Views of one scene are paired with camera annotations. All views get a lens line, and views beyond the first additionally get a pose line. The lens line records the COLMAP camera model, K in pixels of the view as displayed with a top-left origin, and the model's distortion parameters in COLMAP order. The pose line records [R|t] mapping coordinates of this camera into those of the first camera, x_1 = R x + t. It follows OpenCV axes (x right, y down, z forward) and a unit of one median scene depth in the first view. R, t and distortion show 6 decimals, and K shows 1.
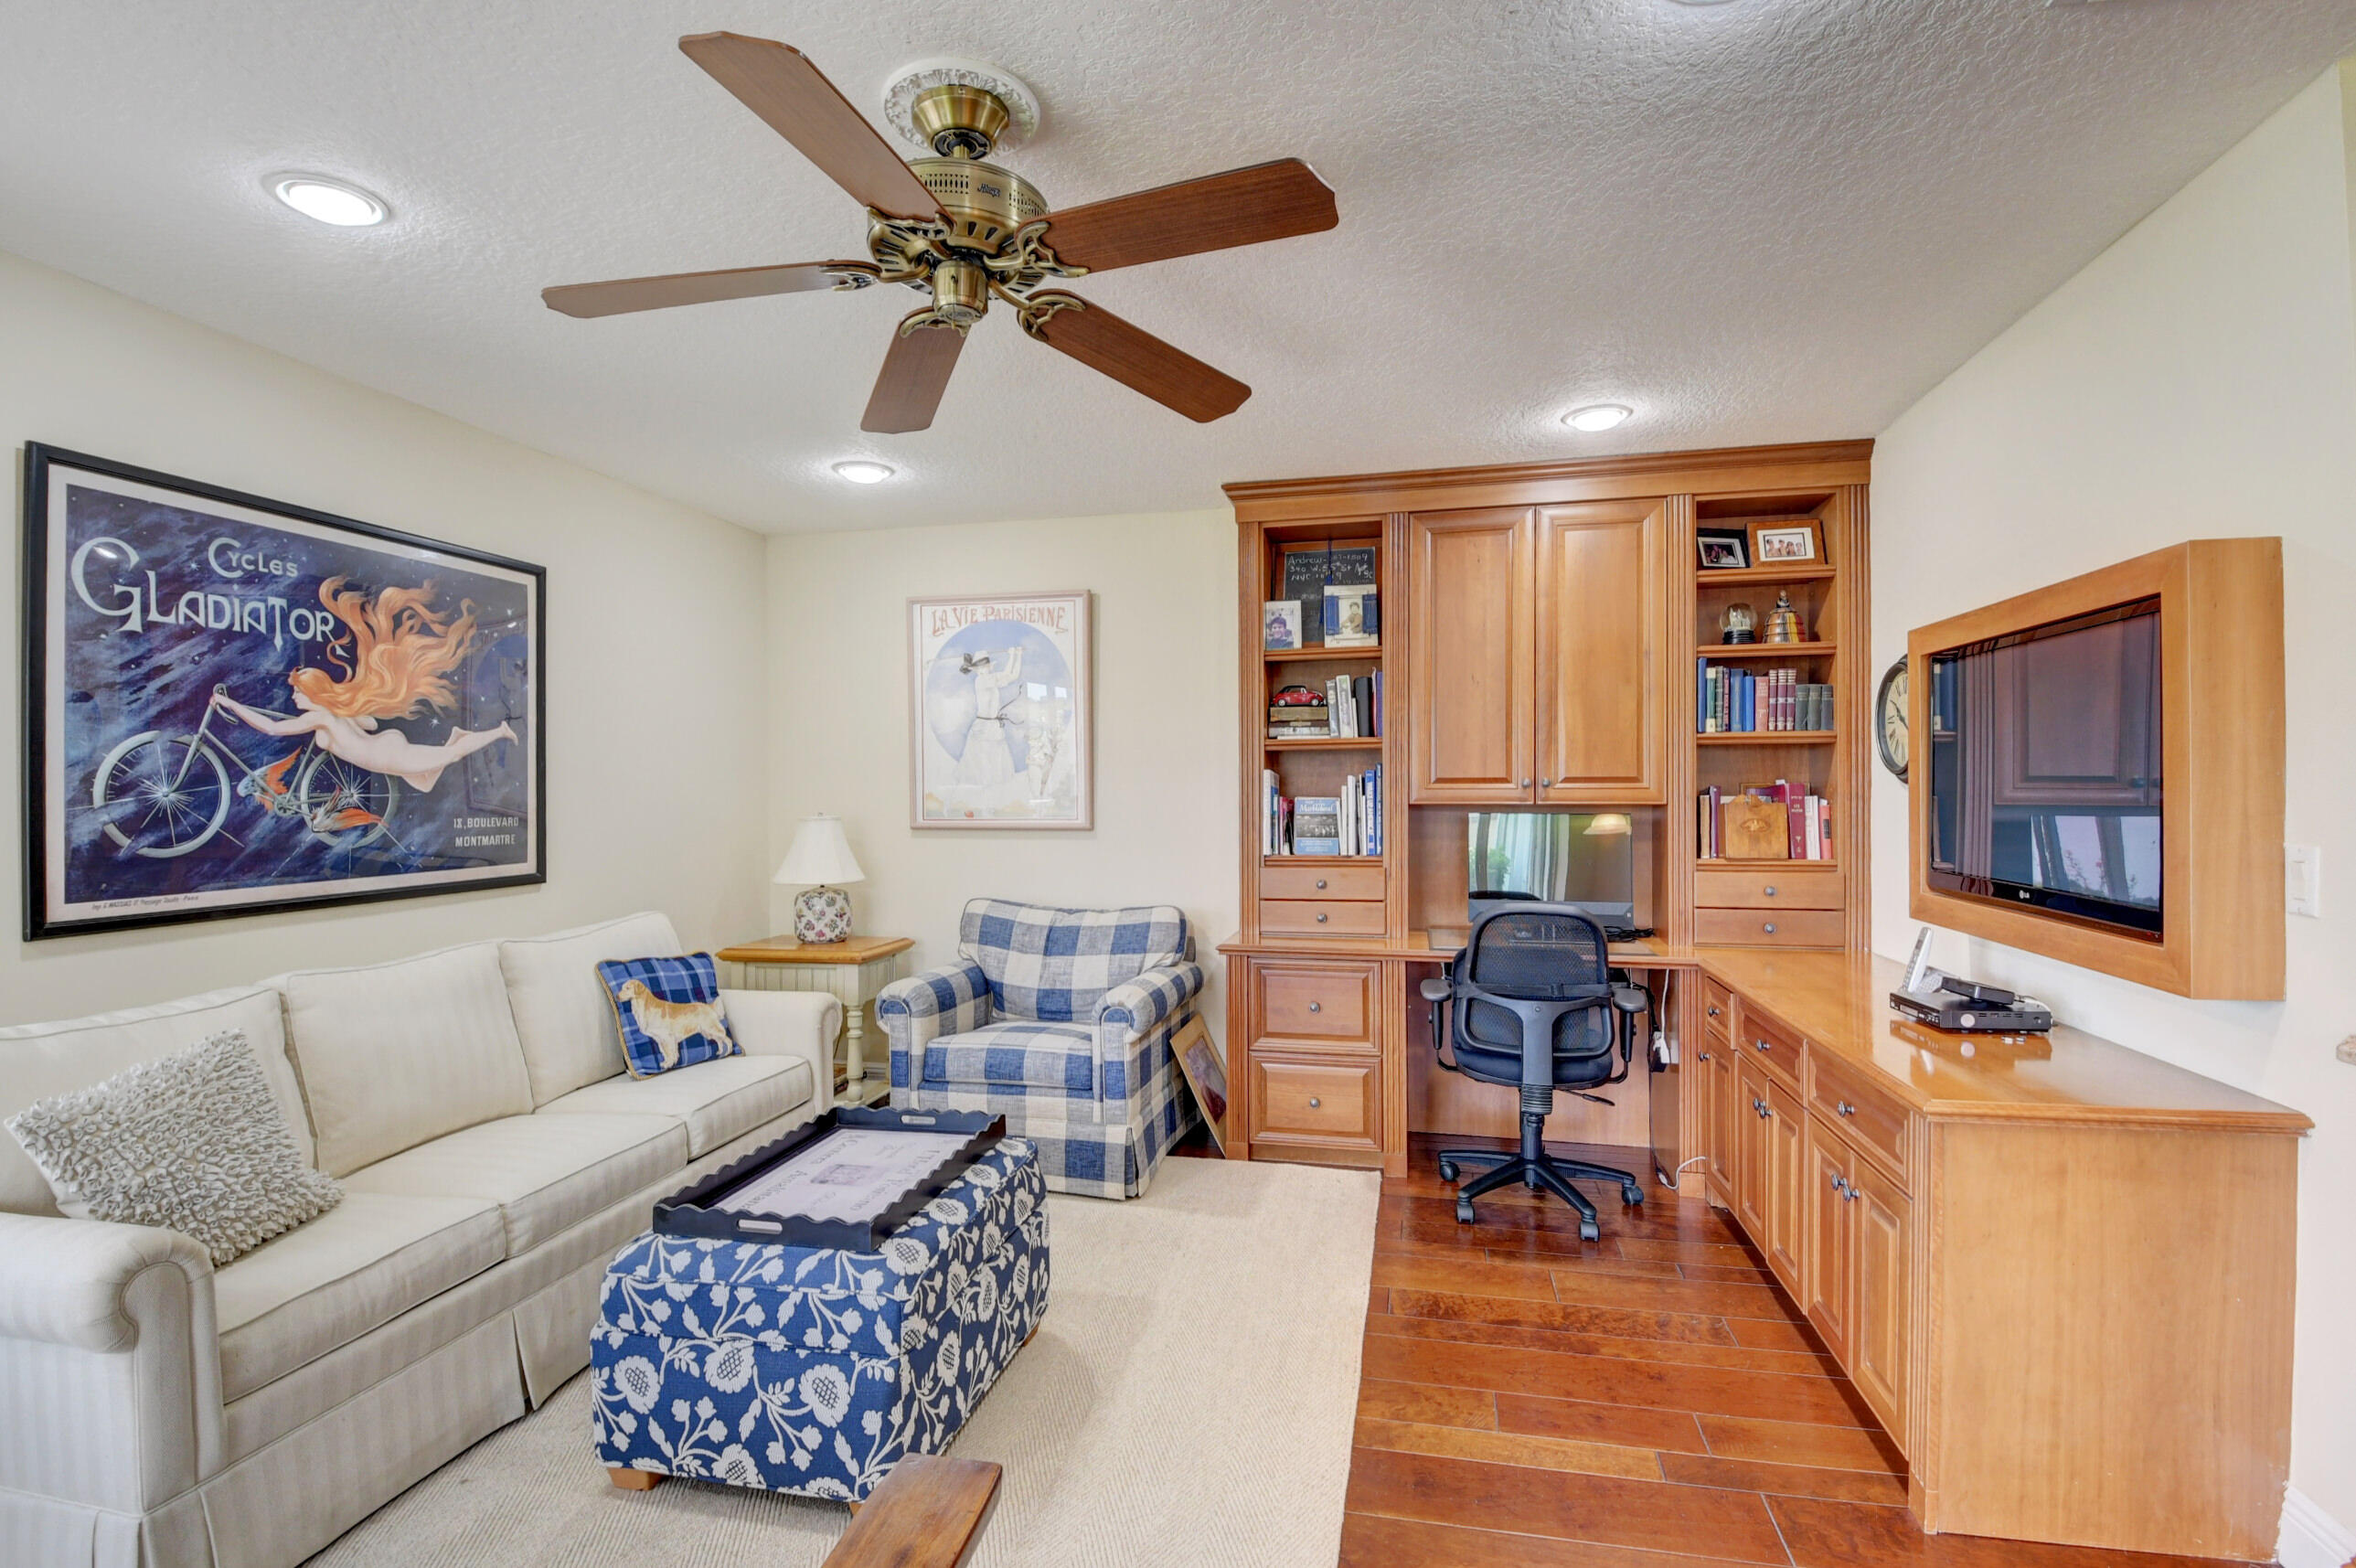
lens RADIAL K [[1117.2, 0, 1172.4], [0, 1117.2, 790.0], [0, 0, 1]] dist [-0.003042, -0.003319]
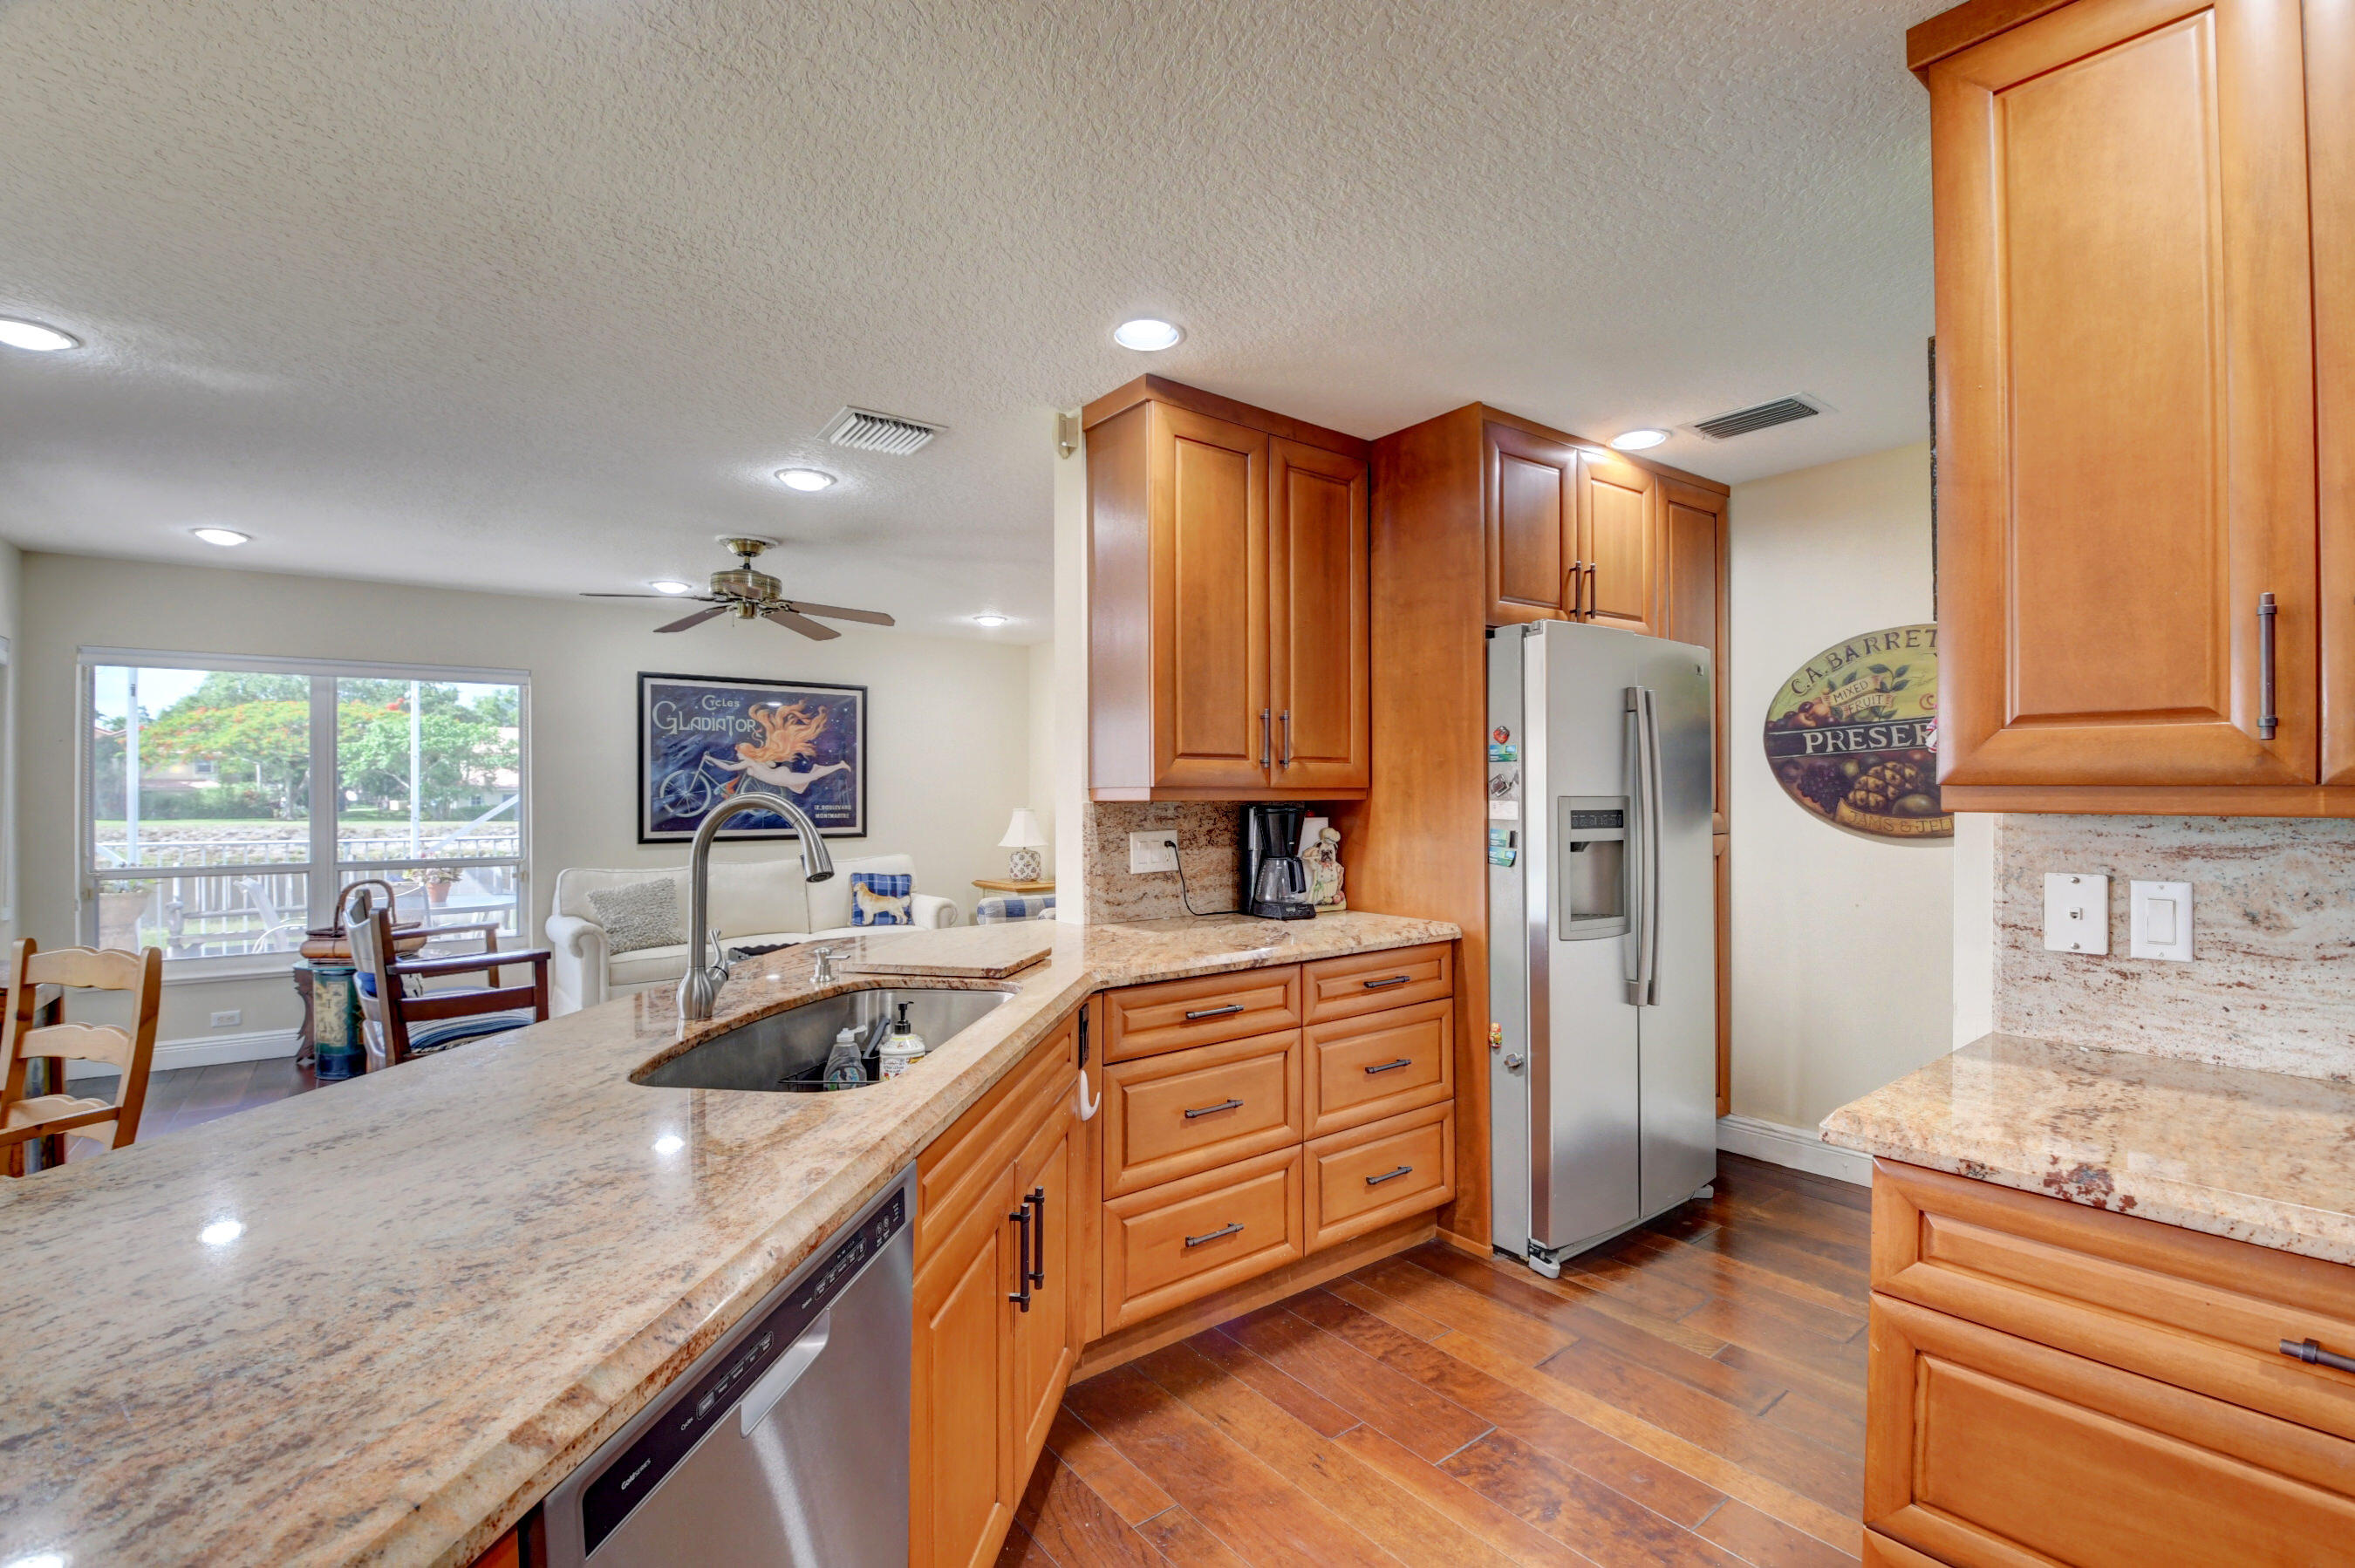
lens RADIAL K [[1054.5, 0, 1191.6], [0, 1054.5, 780.1], [0, 0, 1]] dist [-0.001198, -0.014399]
pose [[0.792408, -0.003279, -0.609983, 1.099734], [-0.006225, 0.999890, -0.013460, -0.001443], [0.609960, 0.014463, 0.792300, -0.186714]]
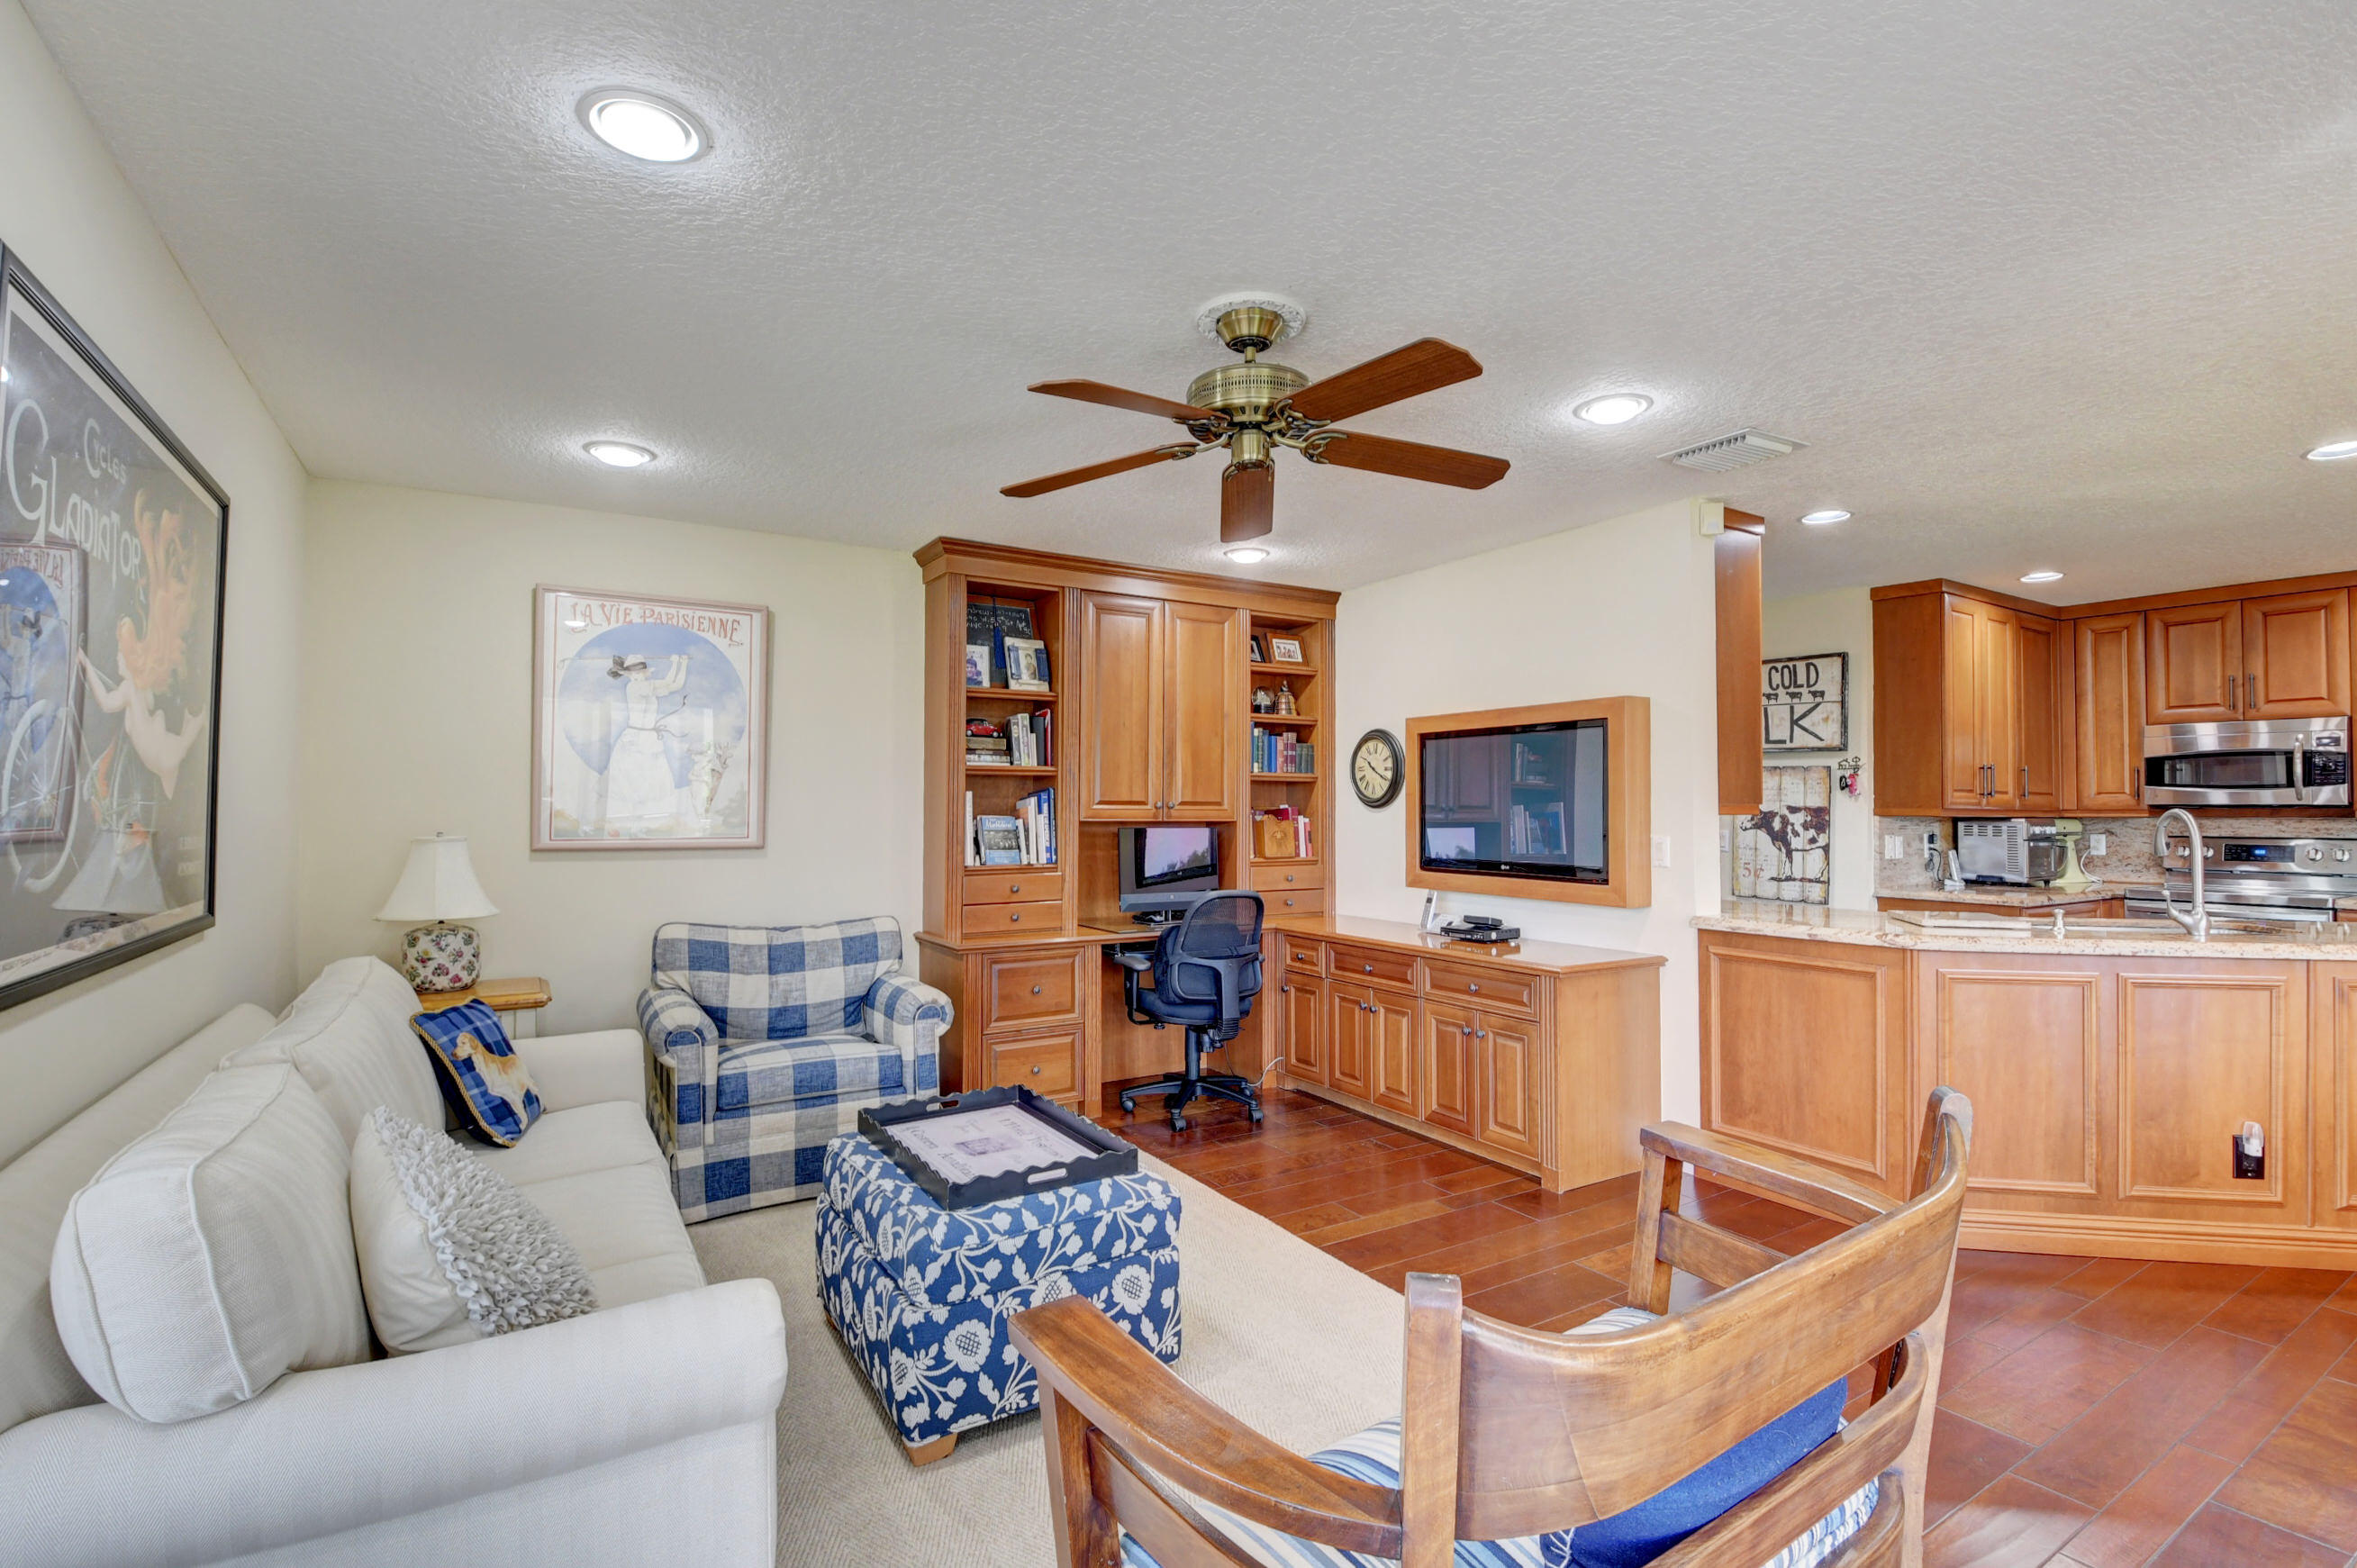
lens RADIAL K [[1055.4, 0, 1265.2], [0, 1055.4, 784.5], [0, 0, 1]] dist [-0.001198, -0.014399]
pose [[0.685674, 0.026774, 0.727417, -0.567803], [-0.002296, 0.999398, -0.034620, 0.013483], [-0.727906, 0.022068, 0.685322, 0.044943]]
